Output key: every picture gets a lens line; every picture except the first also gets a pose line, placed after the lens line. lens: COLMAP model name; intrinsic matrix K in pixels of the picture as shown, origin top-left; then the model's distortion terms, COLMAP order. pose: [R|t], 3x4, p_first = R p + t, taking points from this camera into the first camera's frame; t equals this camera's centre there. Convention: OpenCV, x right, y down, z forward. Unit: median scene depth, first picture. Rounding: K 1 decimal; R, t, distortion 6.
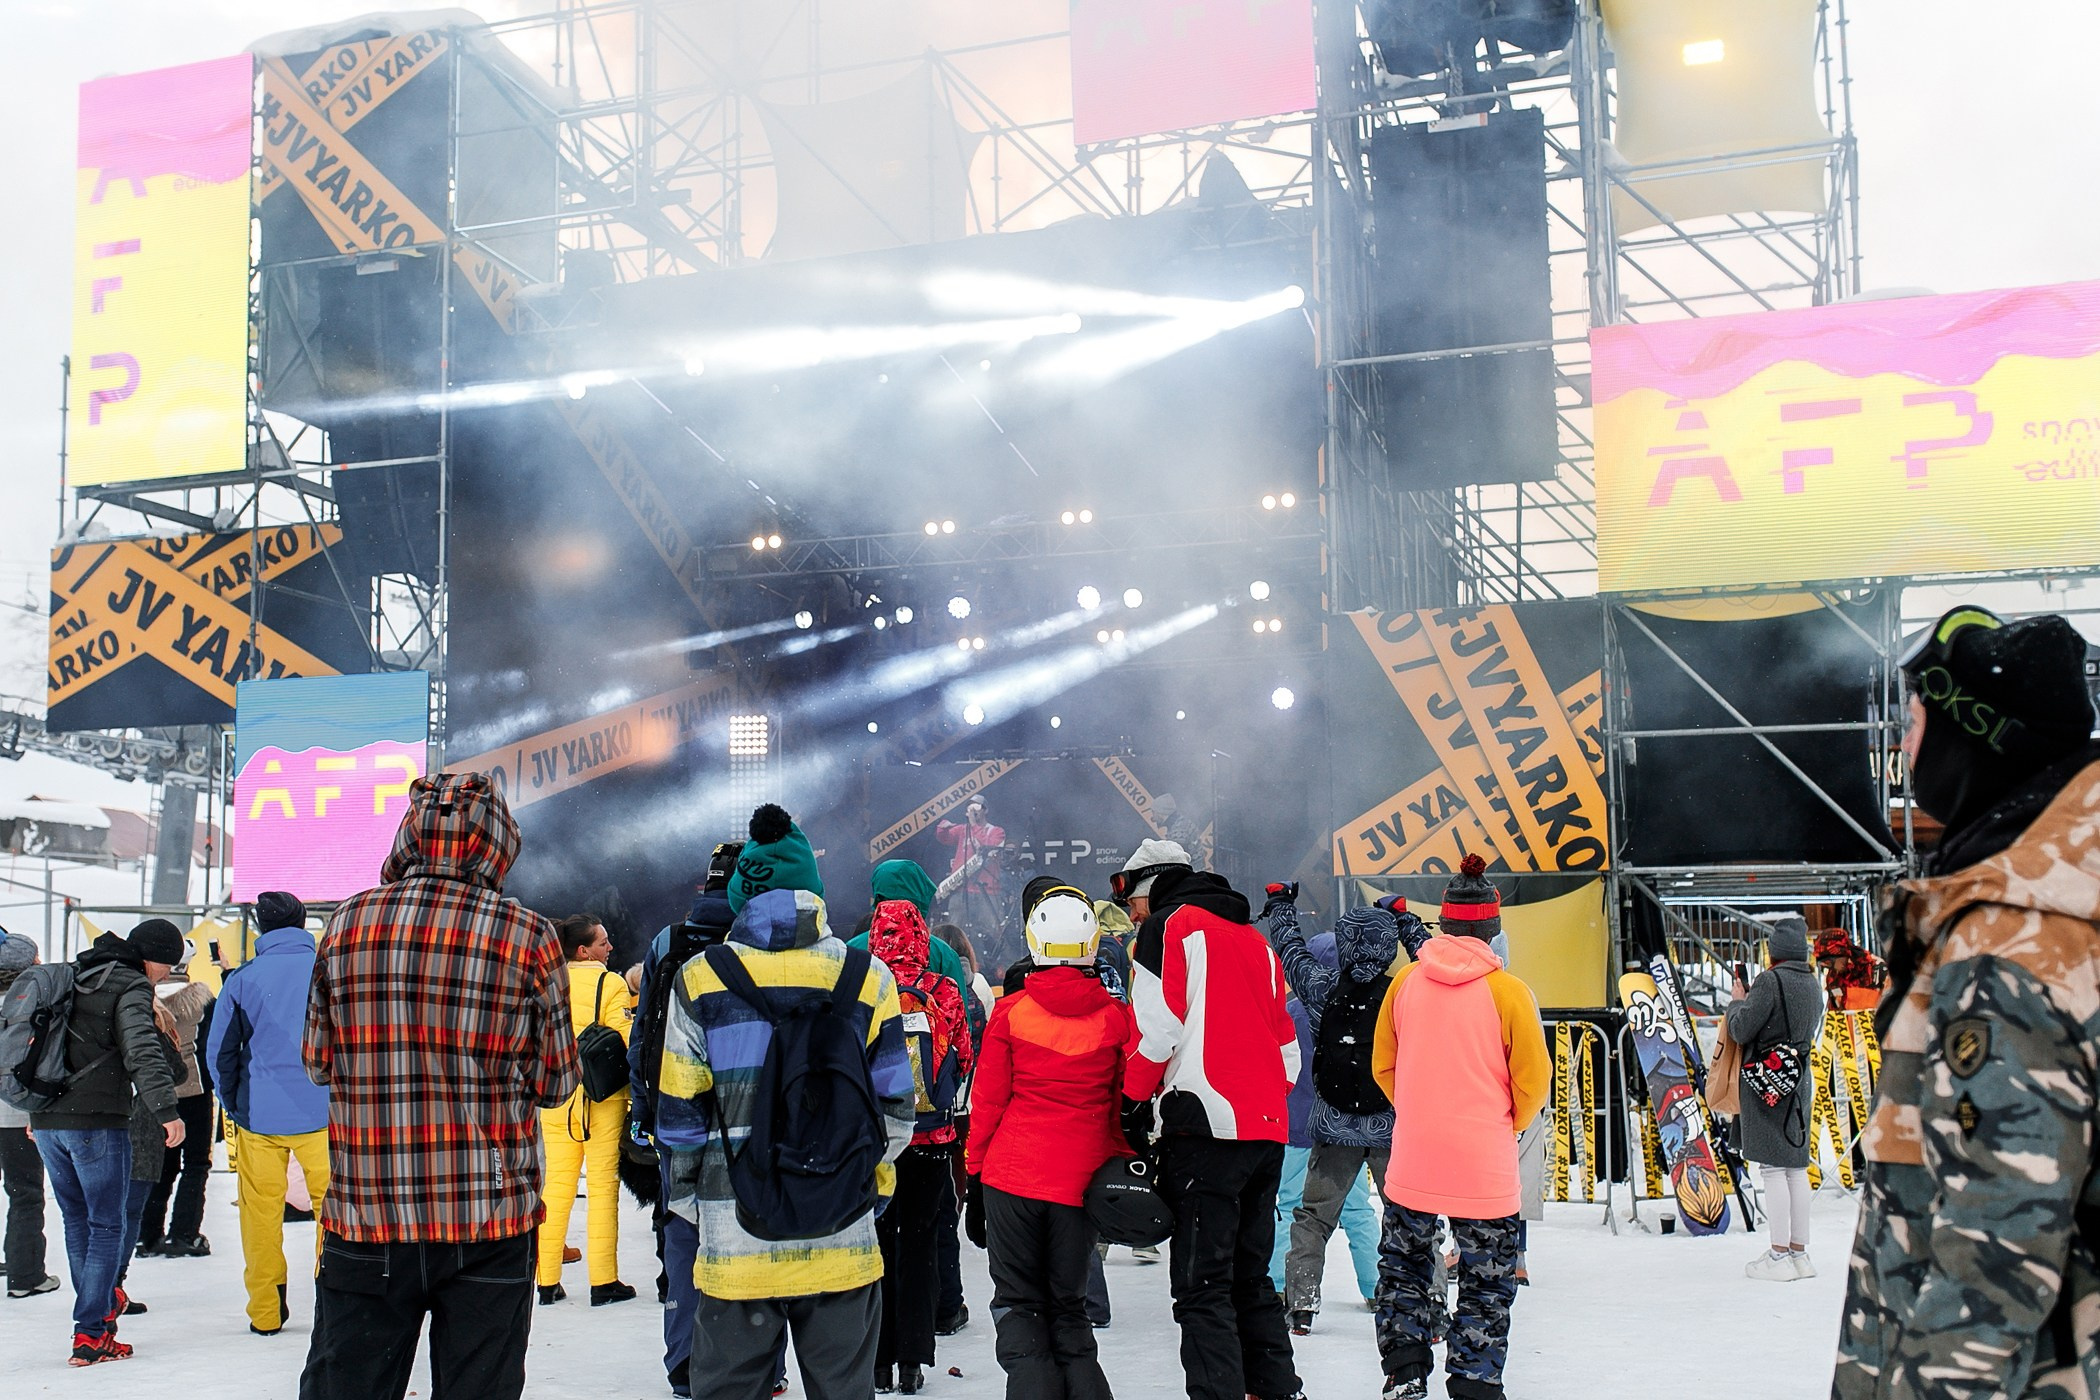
lens RADIAL K [[2146.4, 0, 962.9], [0, 2146.4, 738.0], [0, 0, 1]] dist [0.002118, 0.001598]
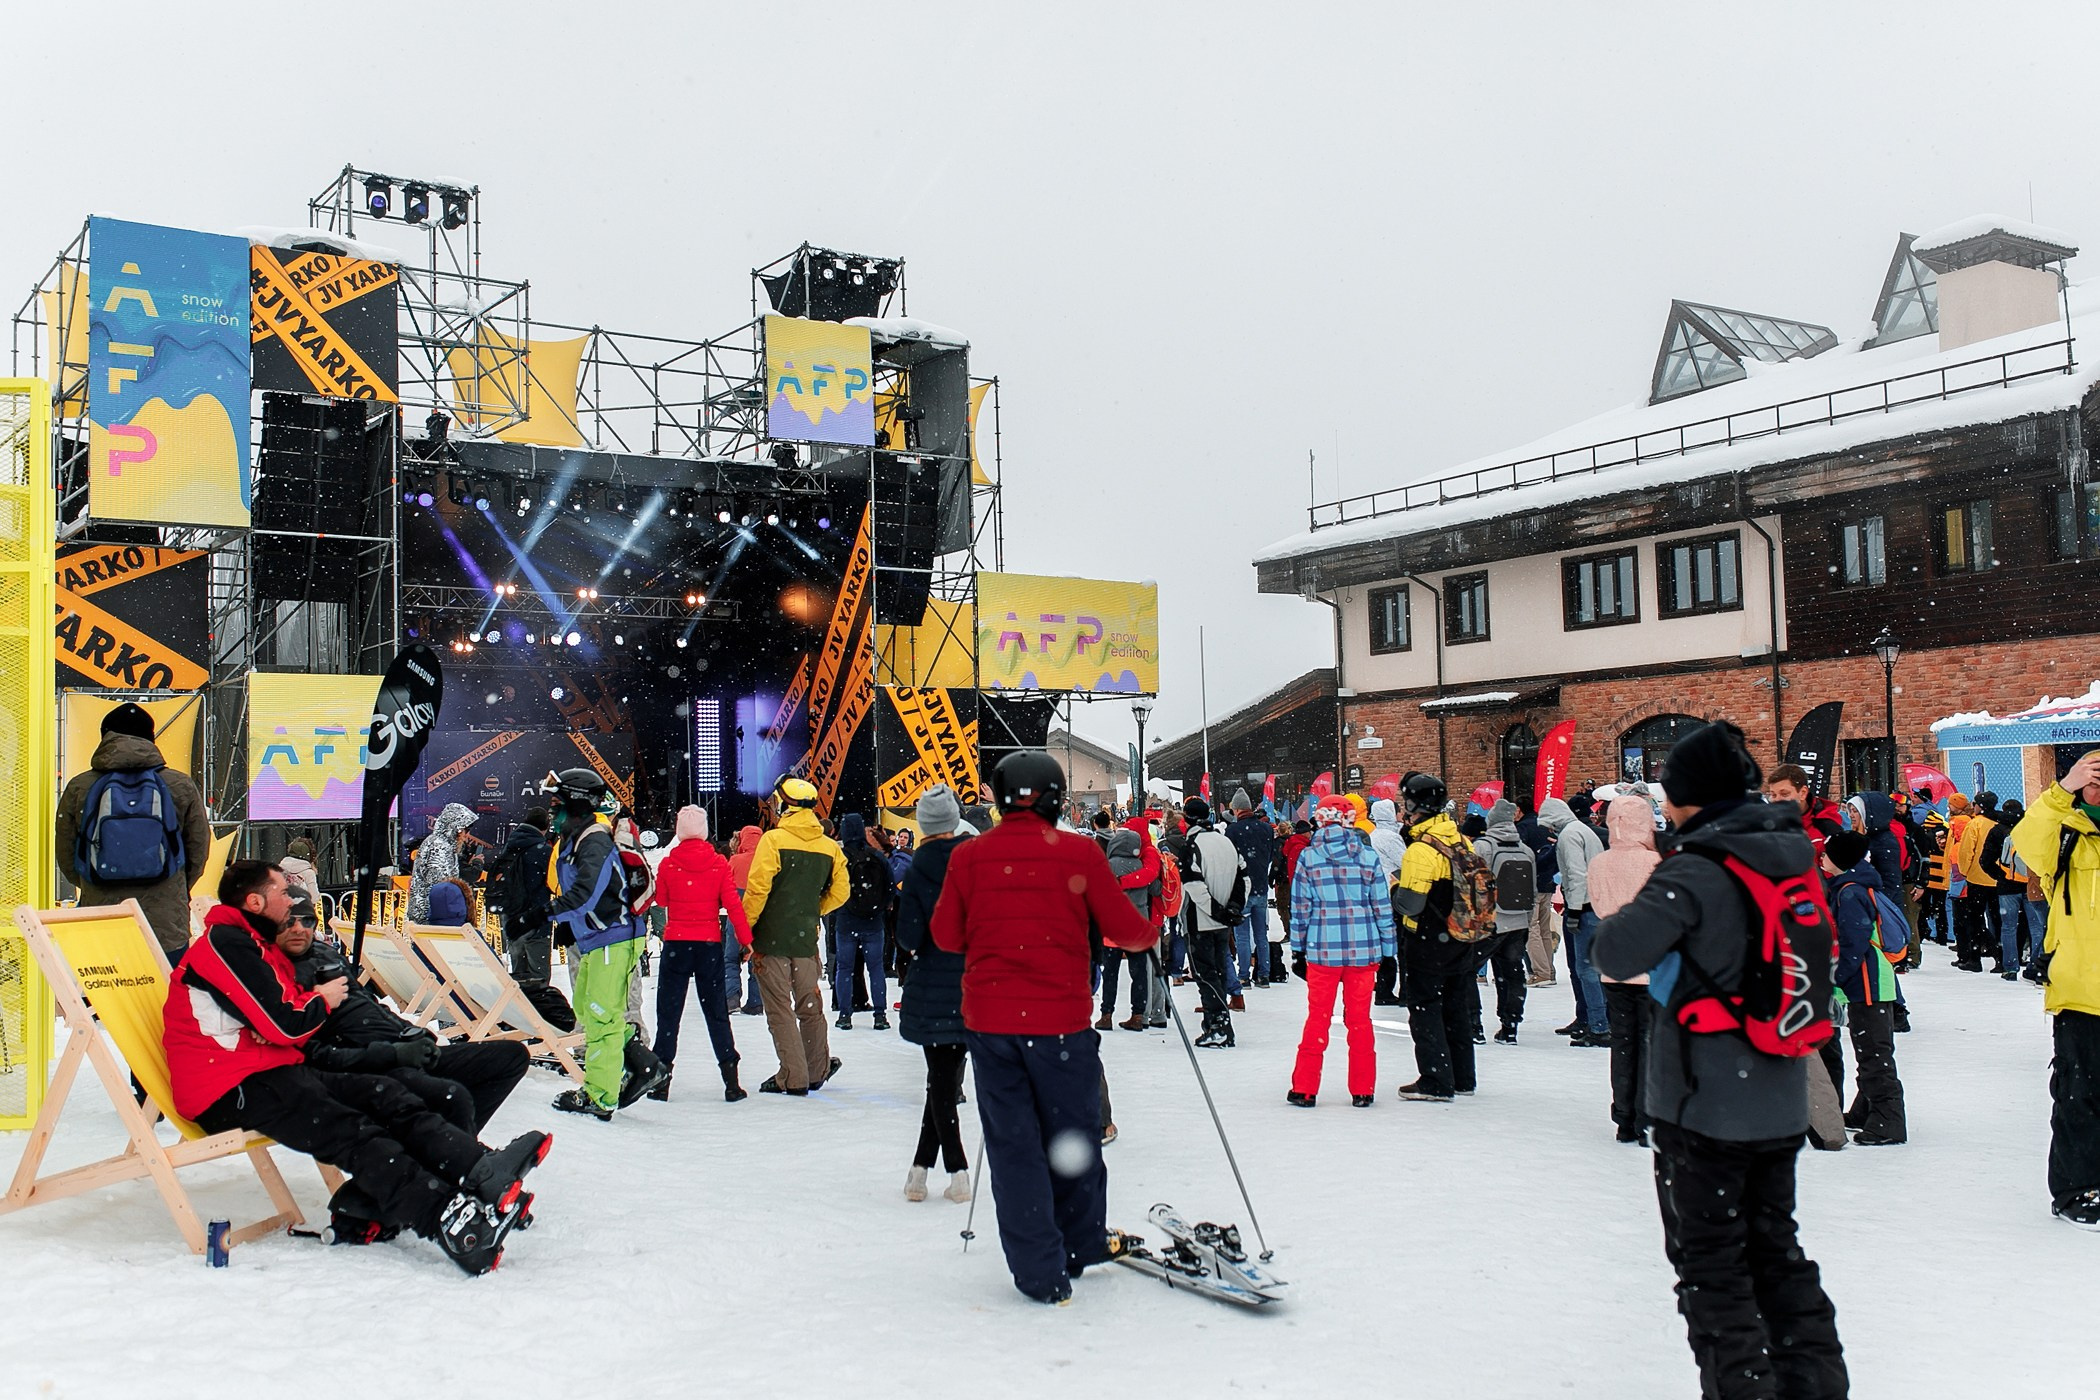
lens RADIAL K [[1961.4, 0, 1050.0], [0, 1961.4, 700.0], [0, 0, 1]] dist [0.004688, 0.000273]
pose [[0.573042, 0.045491, 0.818263, -1.112583], [-0.065402, 0.997812, -0.009671, -0.029549], [-0.816912, -0.047974, 0.574763, -0.229852]]
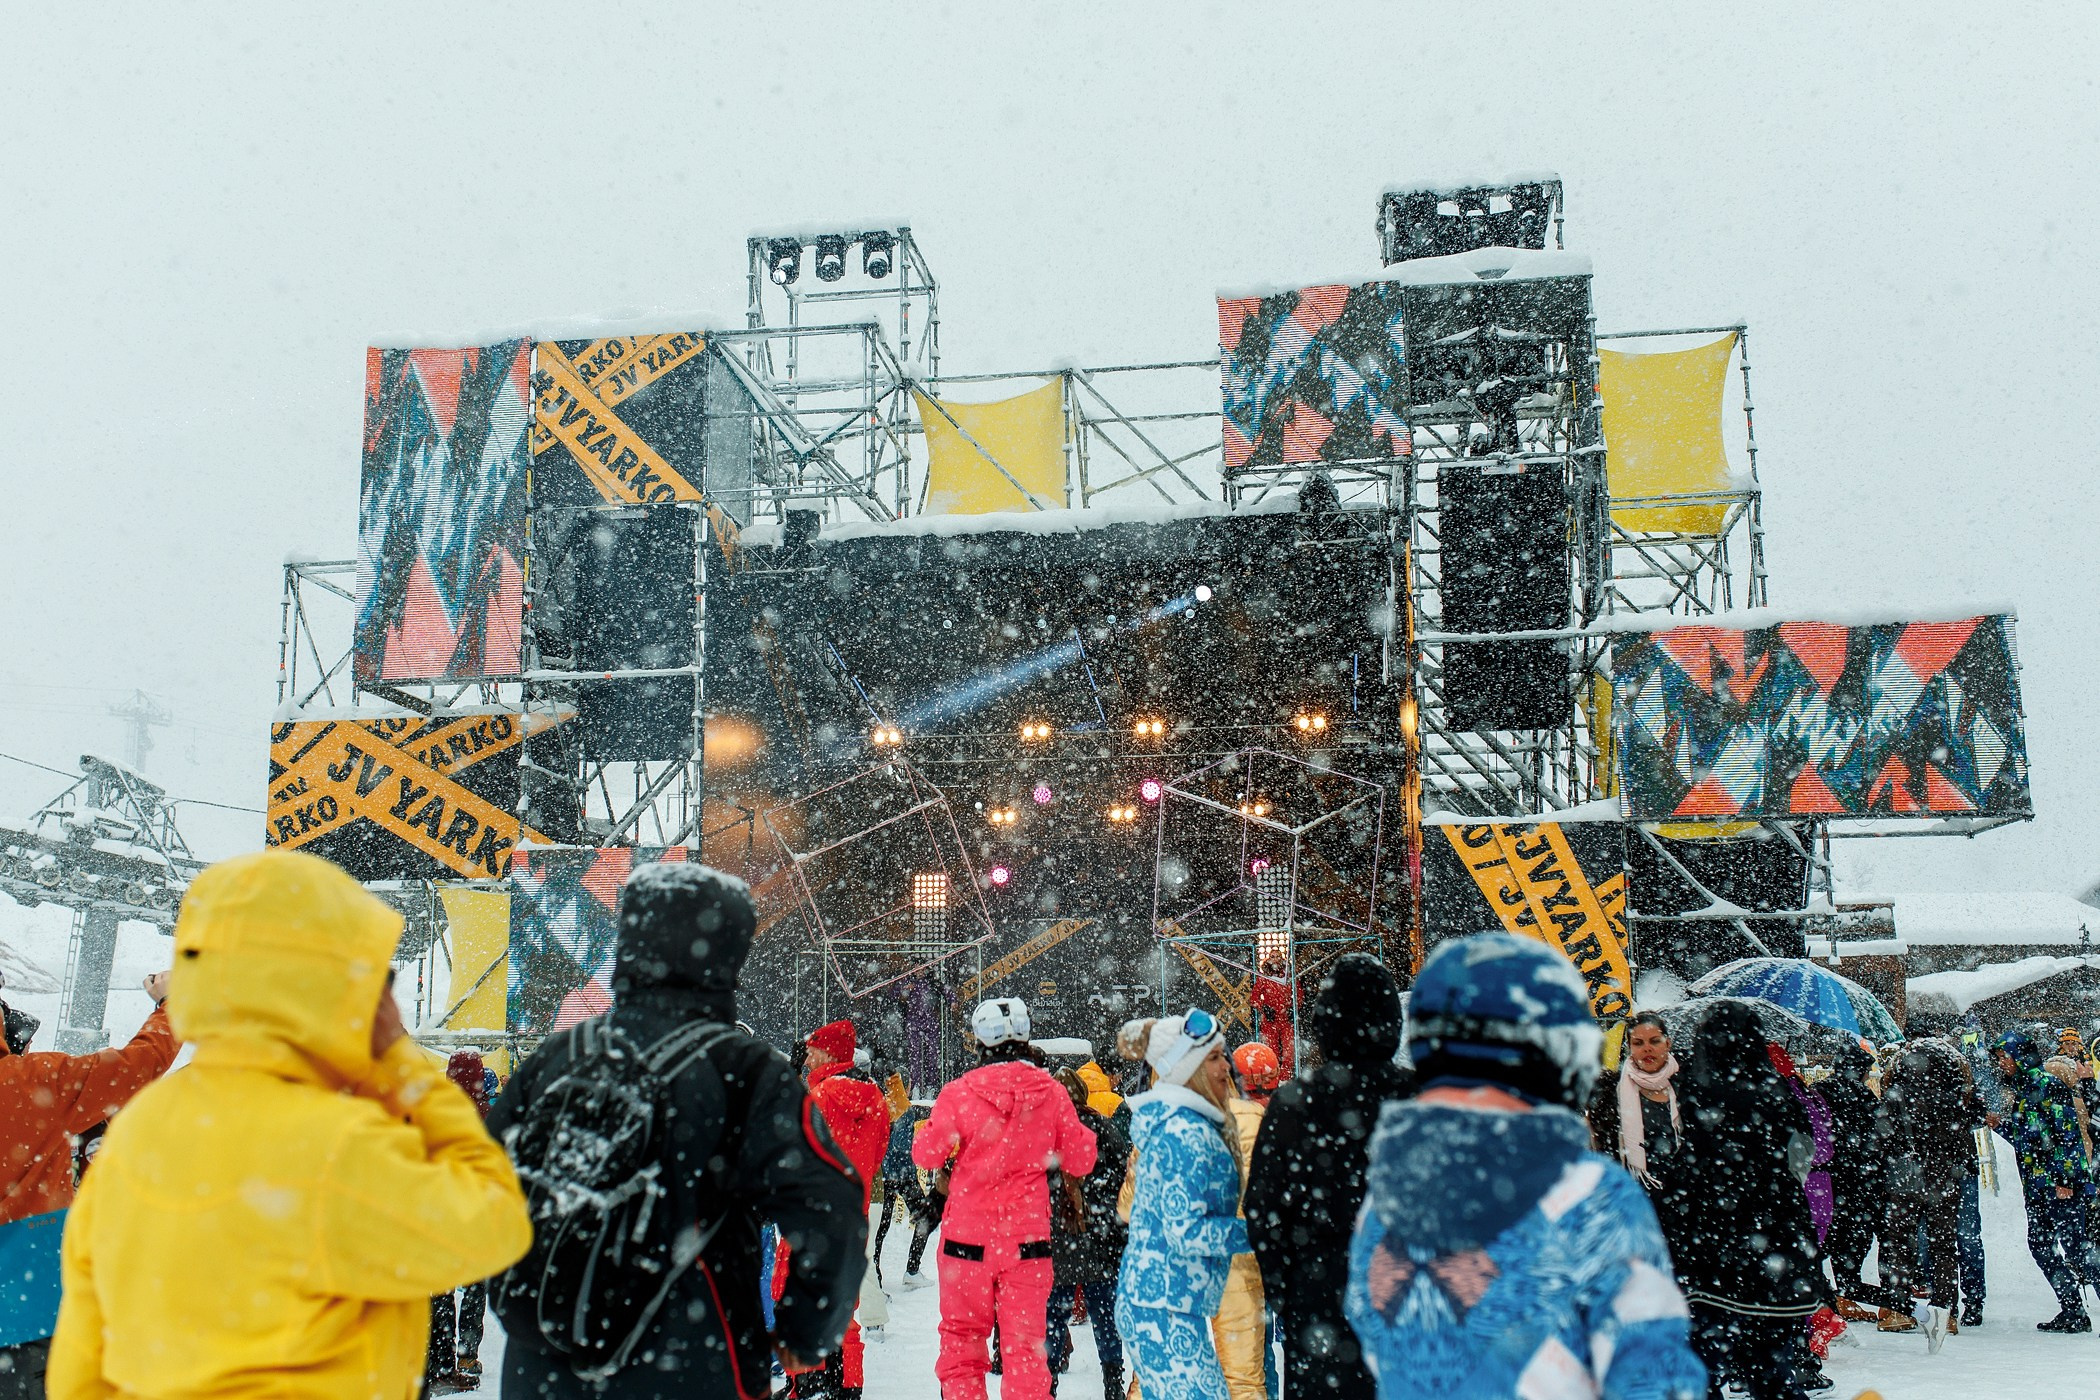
lens RADIAL K [[2100.4, 0, 1027.0], [0, 2100.4, 677.5], [0, 0, 1]] dist [0.001253, -0.001464]
pose [[0.982259, 0.034940, 0.184245, -0.270183], [-0.018867, 0.995917, -0.088278, -0.023636], [-0.186577, 0.083236, 0.978908, -0.219964]]
